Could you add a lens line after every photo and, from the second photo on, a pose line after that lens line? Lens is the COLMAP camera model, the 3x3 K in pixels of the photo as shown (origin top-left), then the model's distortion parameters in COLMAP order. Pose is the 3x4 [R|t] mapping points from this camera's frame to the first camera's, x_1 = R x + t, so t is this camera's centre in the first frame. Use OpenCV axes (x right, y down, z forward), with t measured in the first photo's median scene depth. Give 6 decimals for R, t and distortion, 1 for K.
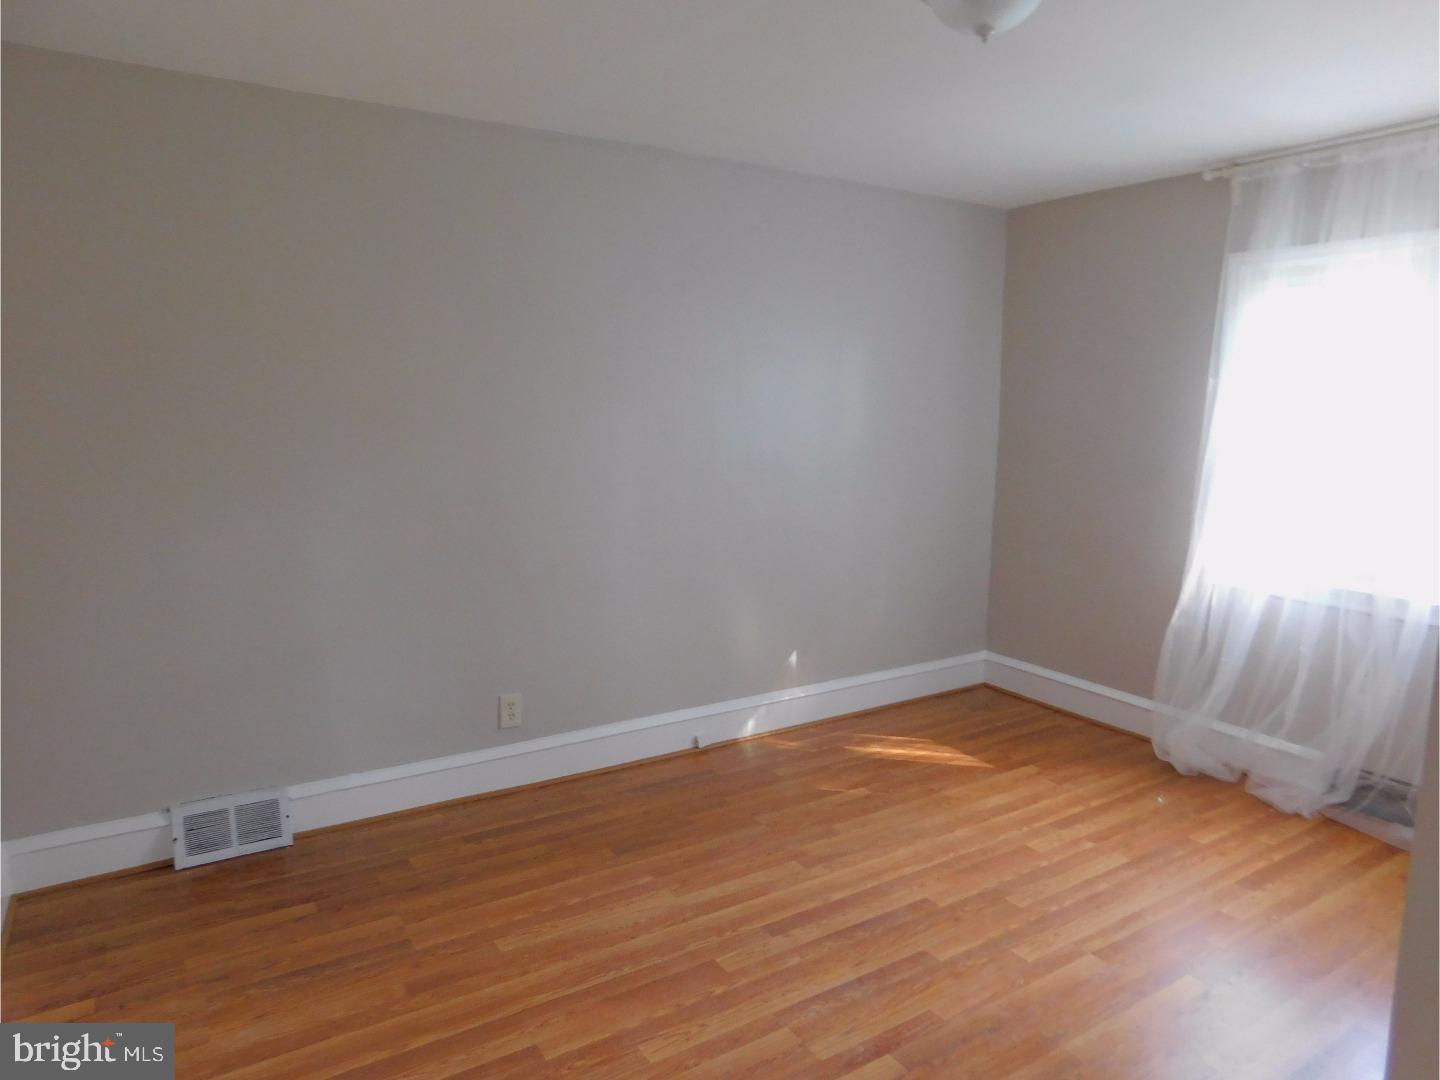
lens RADIAL K [[955.7, 0, 720.0], [0, 955.7, 540.0], [0, 0, 1]] dist [-0.061296, 0.047443]
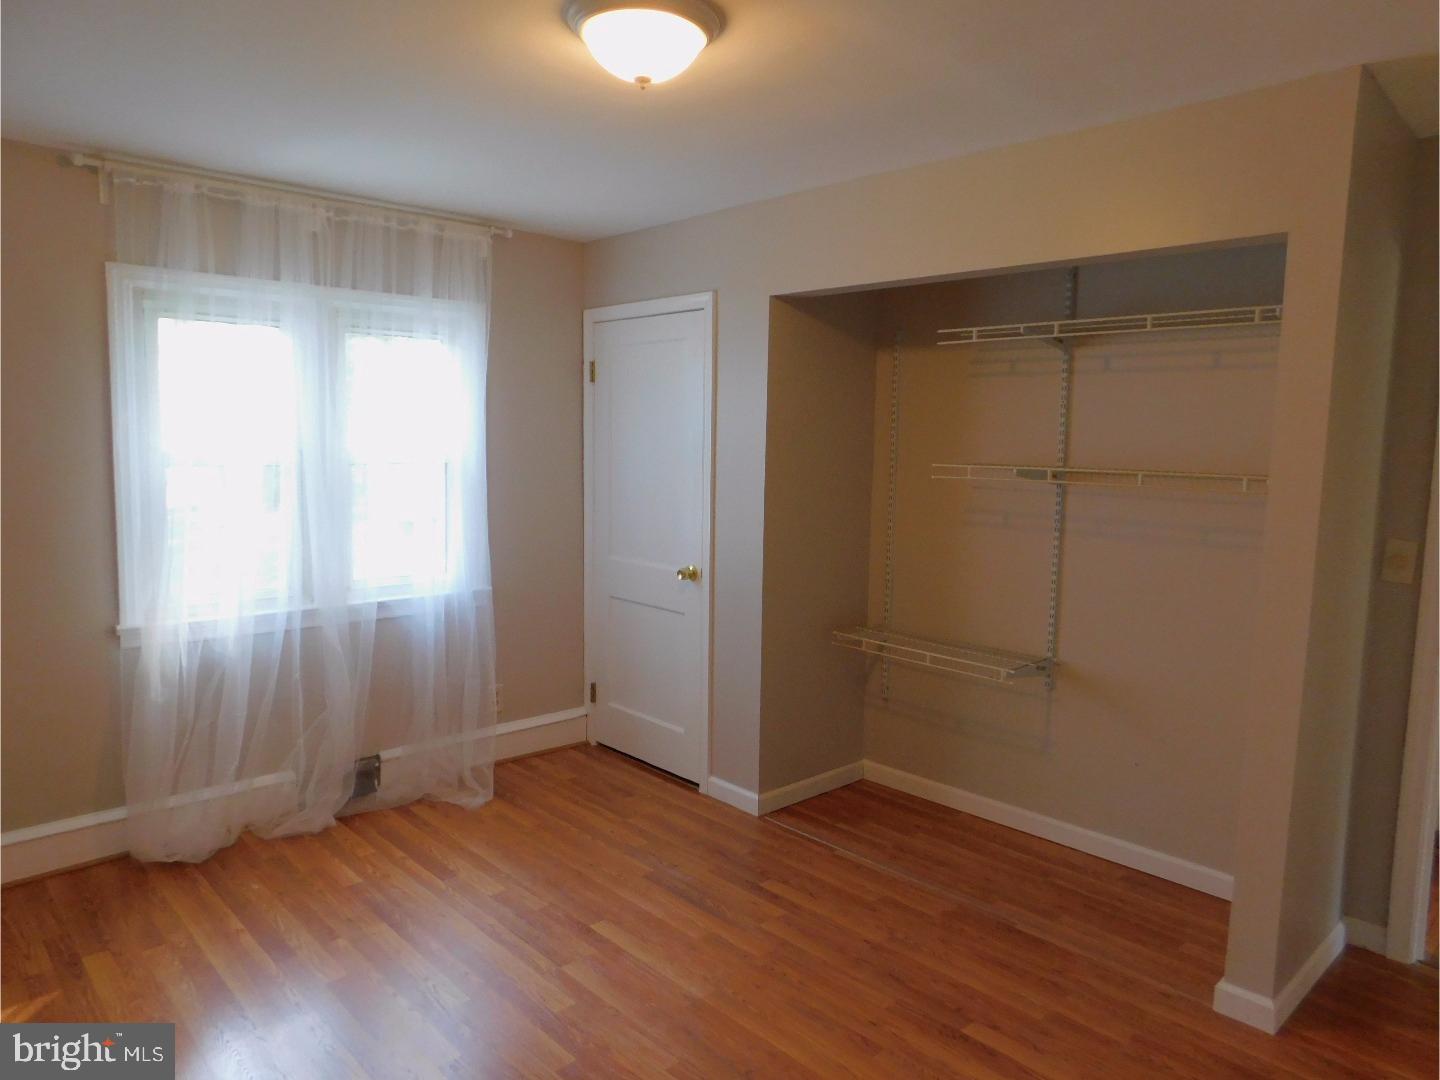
lens RADIAL K [[955.7, 0, 720.0], [0, 955.7, 540.0], [0, 0, 1]] dist [-0.061296, 0.047443]
pose [[-0.200640, -0.117786, 0.972559, -0.462962], [0.133017, 0.980277, 0.146162, -0.118864], [-0.970593, 0.158693, -0.181015, 0.721807]]
